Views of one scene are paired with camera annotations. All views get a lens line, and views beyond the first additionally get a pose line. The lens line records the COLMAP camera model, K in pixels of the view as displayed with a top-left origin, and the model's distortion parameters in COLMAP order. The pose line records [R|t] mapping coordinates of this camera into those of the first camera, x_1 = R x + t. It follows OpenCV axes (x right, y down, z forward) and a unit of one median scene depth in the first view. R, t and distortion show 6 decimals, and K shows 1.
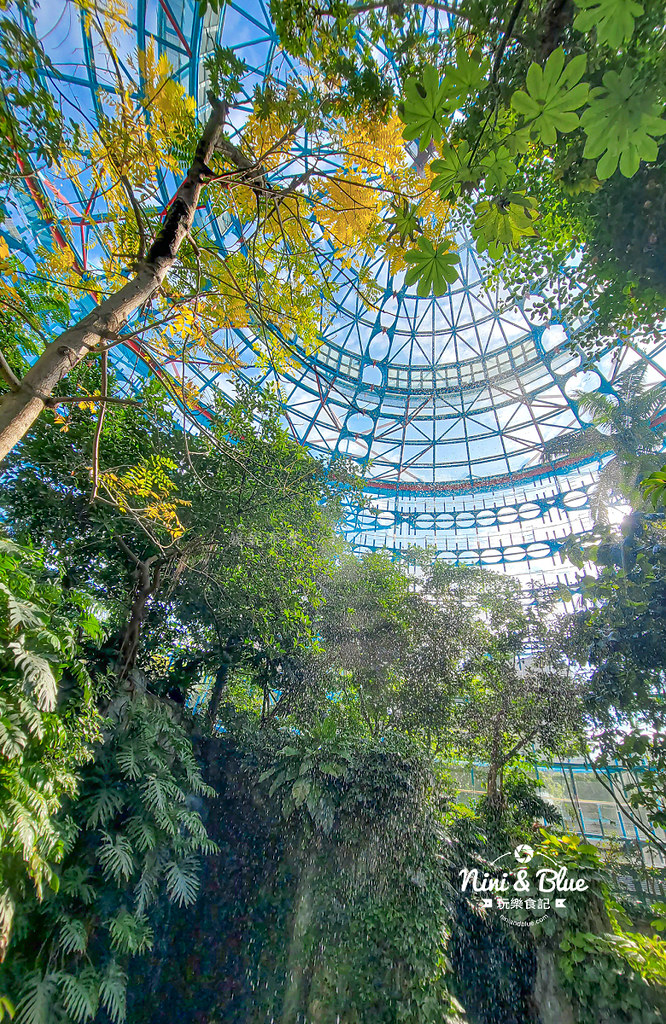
lens RADIAL K [[431.9, 0, 340.3], [0, 431.9, 514.7], [0, 0, 1]] dist [-0.002749, -0.000420]
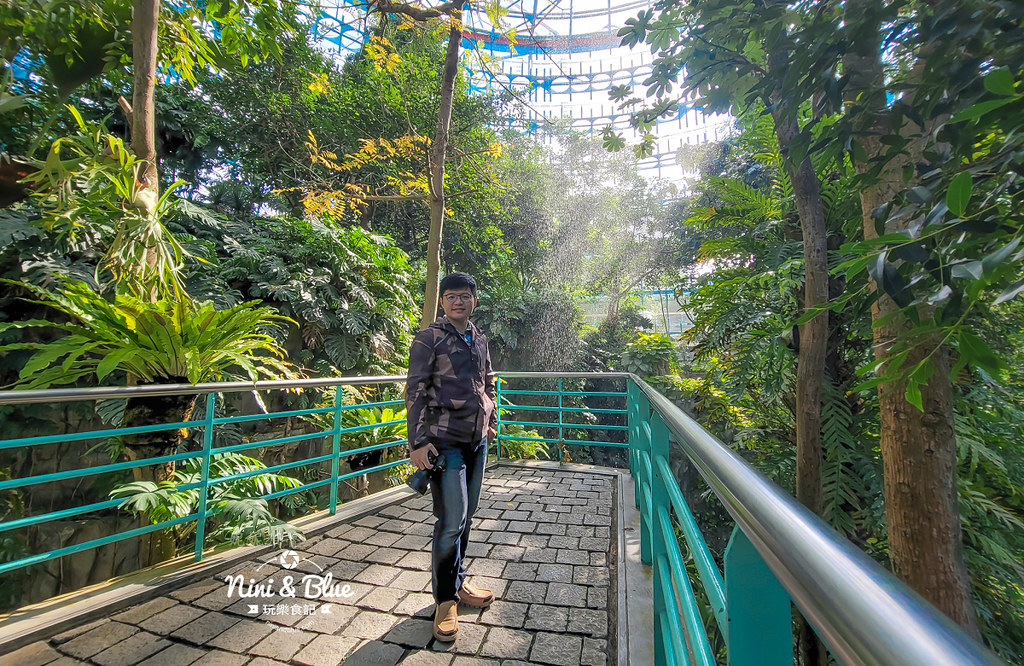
lens RADIAL K [[431.9, 0, 506.0], [0, 431.9, 329.5], [0, 0, 1]] dist [-0.002749, -0.000420]
pose [[0.992513, -0.107061, 0.058783, -0.104450], [0.057183, 0.832597, 0.550919, -0.170247], [-0.107924, -0.543433, 0.832486, -0.244423]]
